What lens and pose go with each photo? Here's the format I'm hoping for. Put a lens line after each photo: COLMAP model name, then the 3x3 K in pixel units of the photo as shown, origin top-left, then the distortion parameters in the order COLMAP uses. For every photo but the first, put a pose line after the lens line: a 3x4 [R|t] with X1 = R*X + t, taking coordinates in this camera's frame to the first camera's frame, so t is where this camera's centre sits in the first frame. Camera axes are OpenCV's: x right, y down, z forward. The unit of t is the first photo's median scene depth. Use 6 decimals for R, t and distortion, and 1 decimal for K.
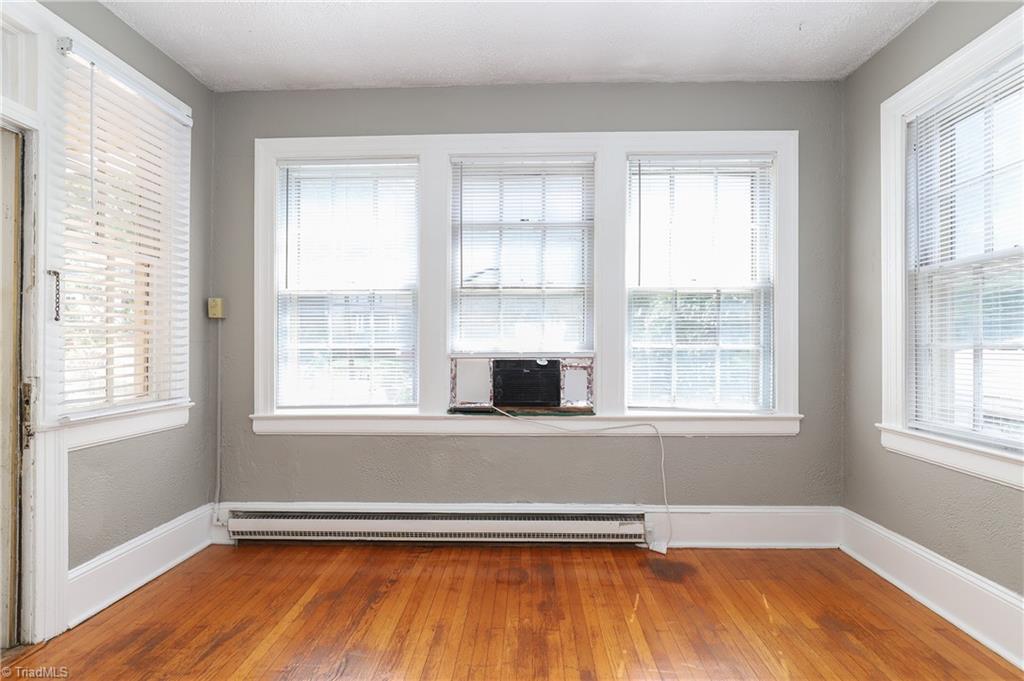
lens RADIAL K [[481.2, 0, 520.1], [0, 481.2, 350.6], [0, 0, 1]] dist [-0.003552, -0.000355]
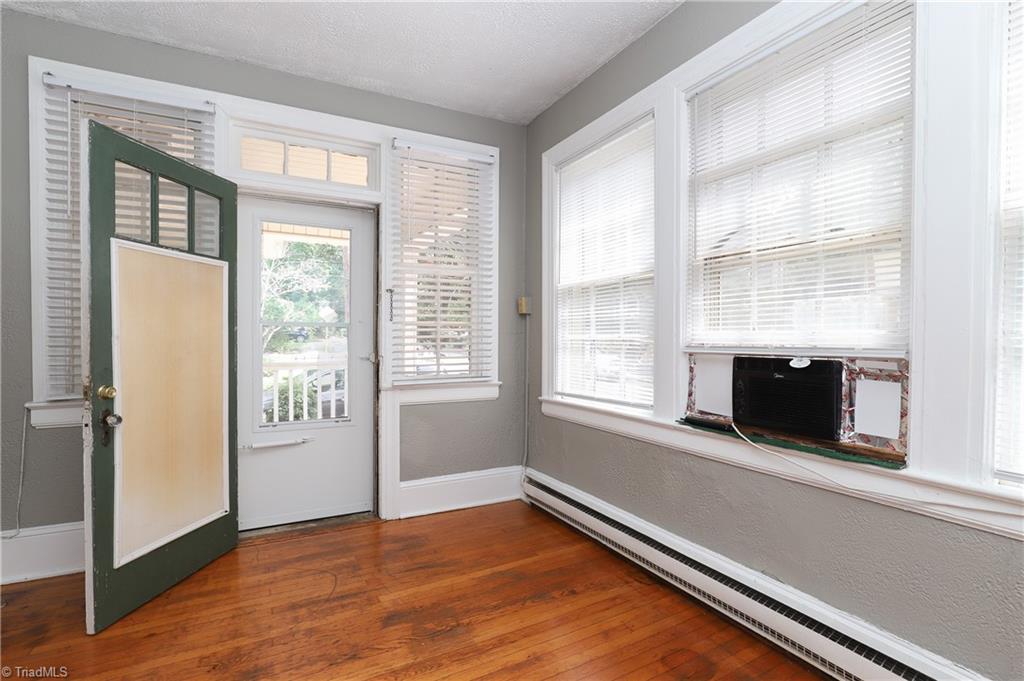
lens RADIAL K [[474.4, 0, 516.9], [0, 474.4, 347.6], [0, 0, 1]] dist [-0.028900, 0.001200]
pose [[0.496783, 0.018759, -0.867672, 0.387784], [-0.010347, 0.999823, 0.015692, -0.001904], [0.867813, 0.001182, 0.496889, 0.389485]]
